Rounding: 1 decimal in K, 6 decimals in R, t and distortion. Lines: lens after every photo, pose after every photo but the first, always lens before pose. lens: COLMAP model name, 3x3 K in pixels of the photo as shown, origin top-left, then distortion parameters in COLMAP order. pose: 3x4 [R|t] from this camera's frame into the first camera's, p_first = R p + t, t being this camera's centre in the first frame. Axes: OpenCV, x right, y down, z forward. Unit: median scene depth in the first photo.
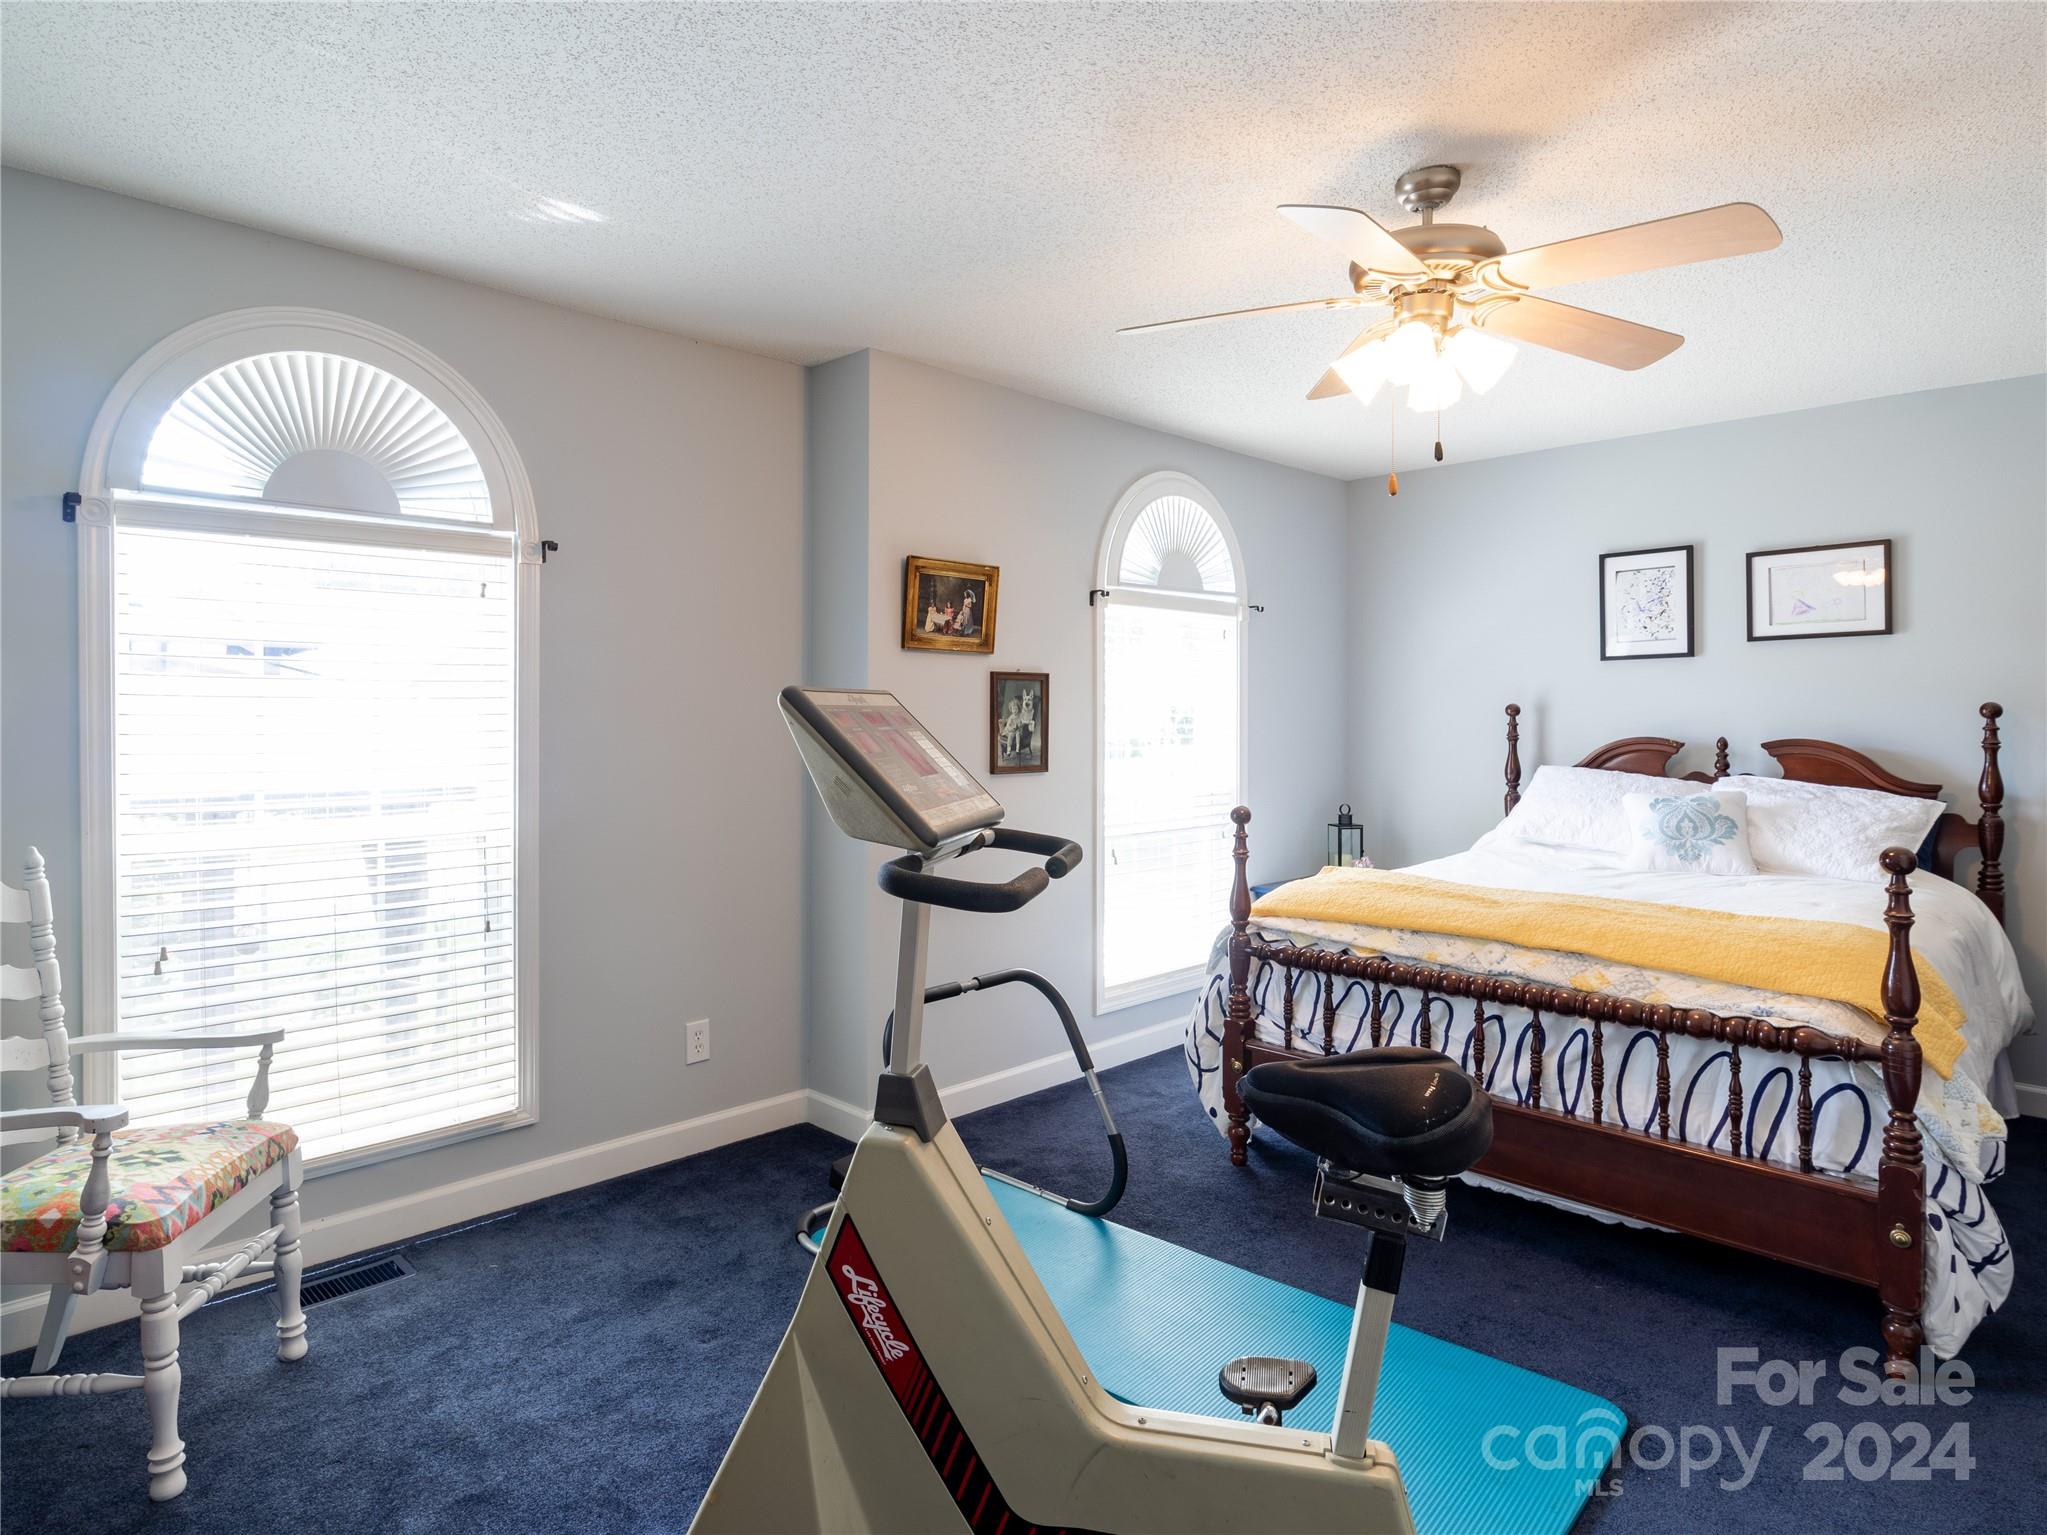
lens RADIAL K [[1176.1, 0, 1023.1], [0, 1176.1, 773.1], [0, 0, 1]] dist [-0.005510, -0.000823]
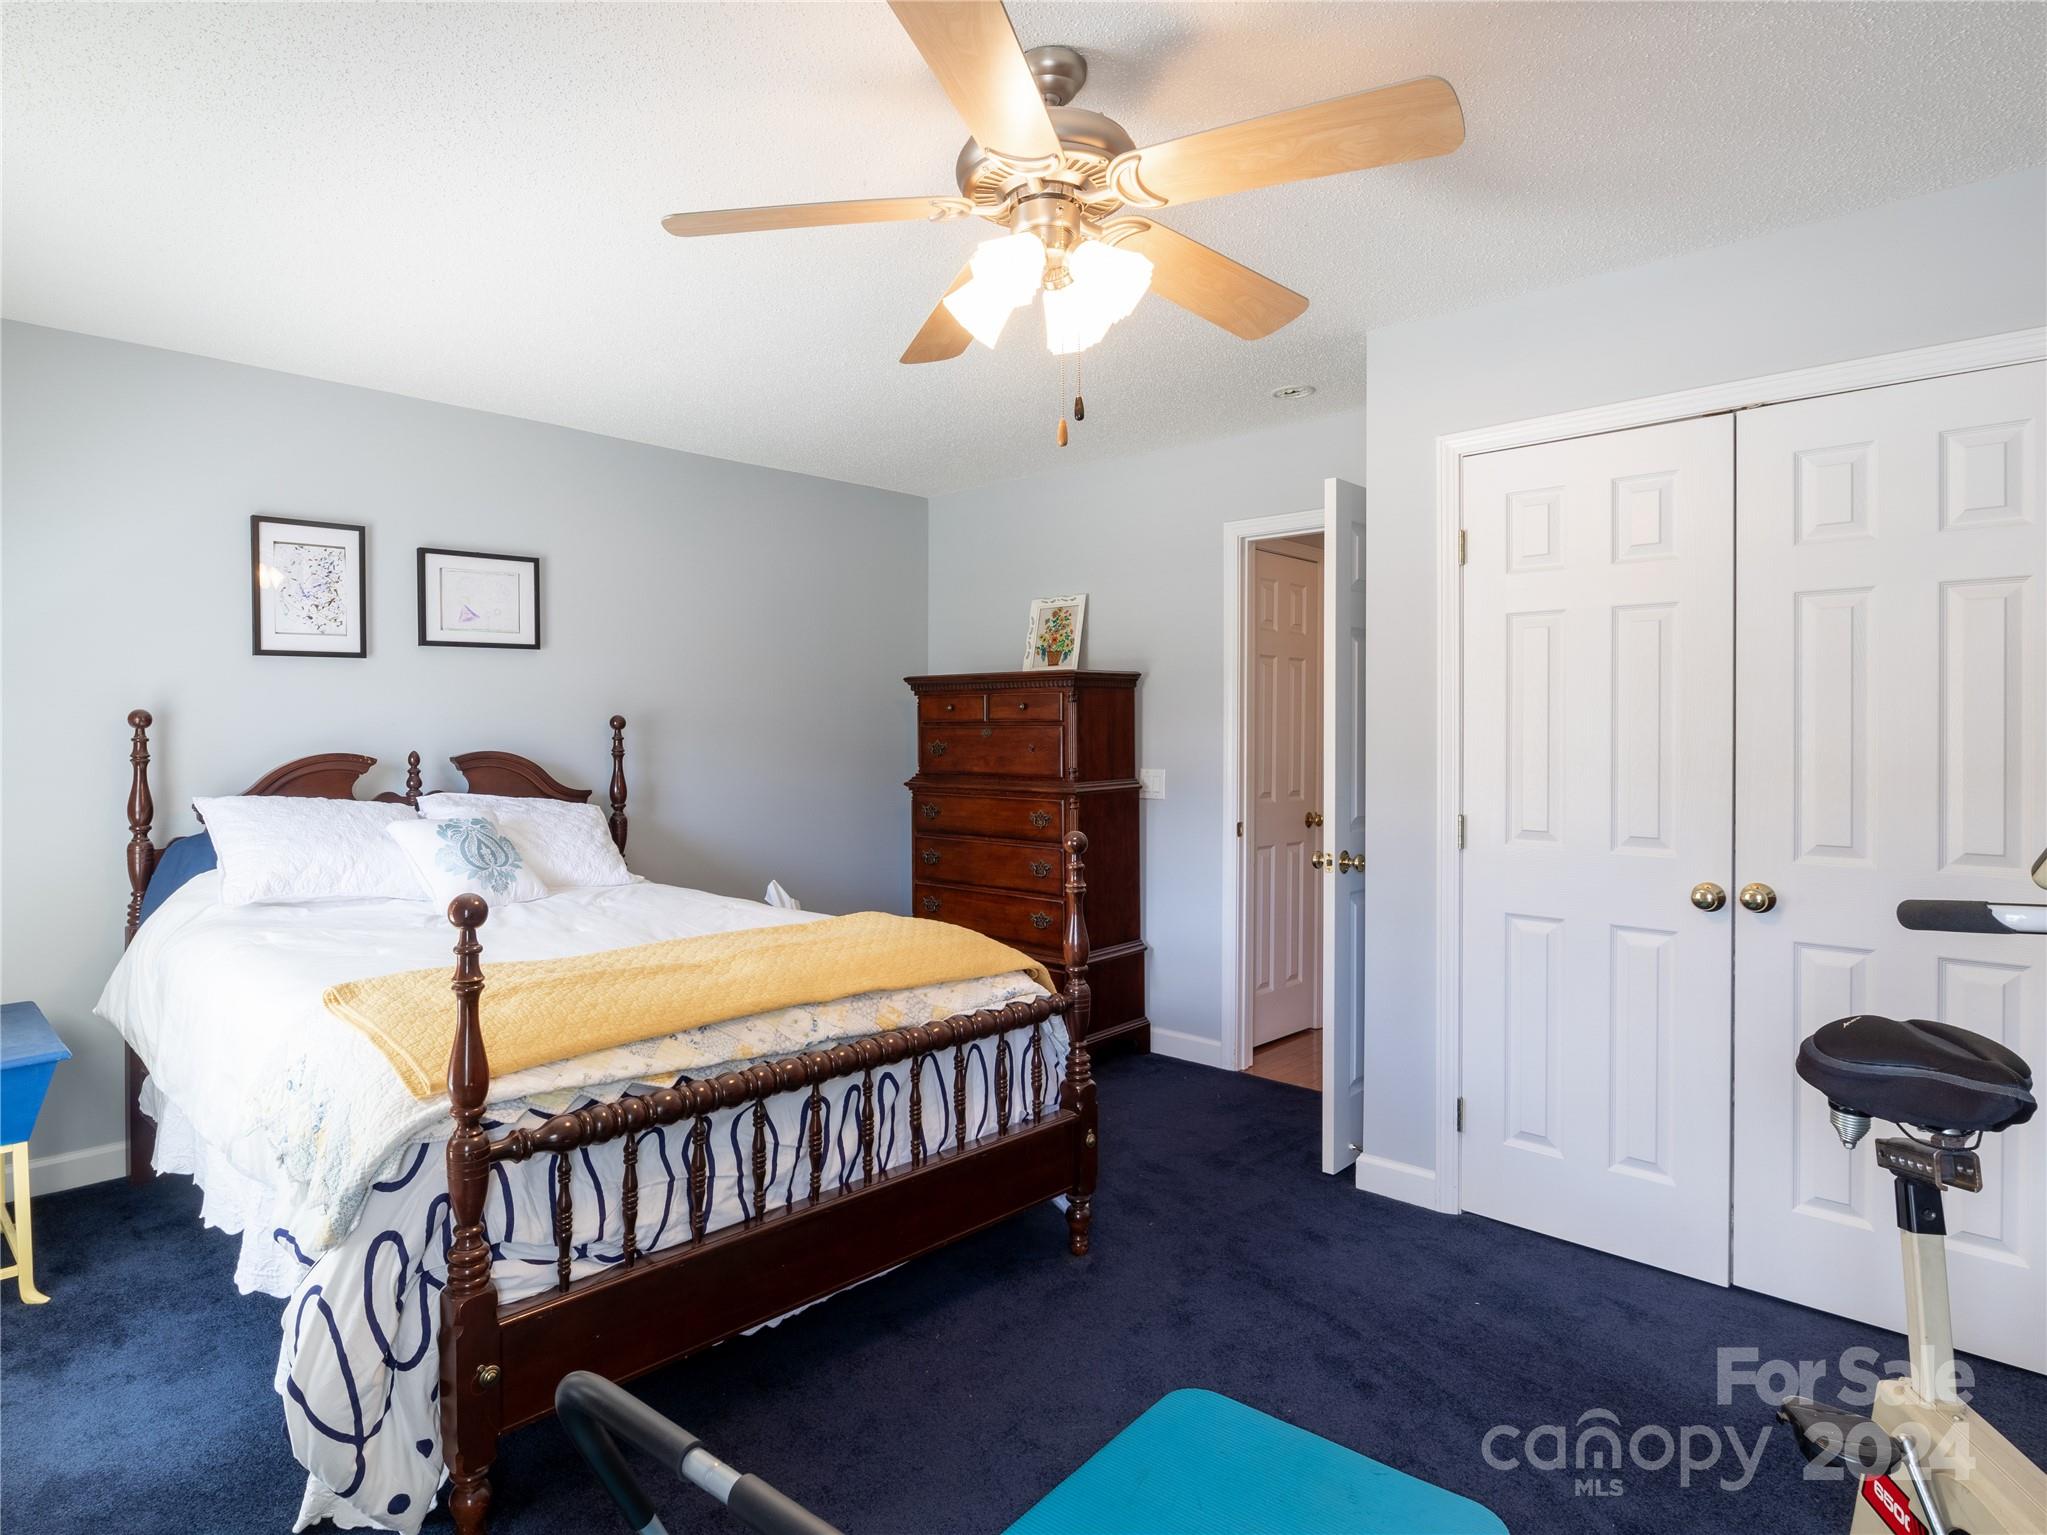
lens RADIAL K [[1104.1, 0, 1017.4], [0, 1104.1, 752.8], [0, 0, 1]] dist [-0.006303, -0.000737]
pose [[0.039996, -0.022798, 0.998940, -0.230035], [0.048752, 0.998593, 0.020838, -0.026091], [-0.998010, 0.047867, 0.041051, 0.543525]]
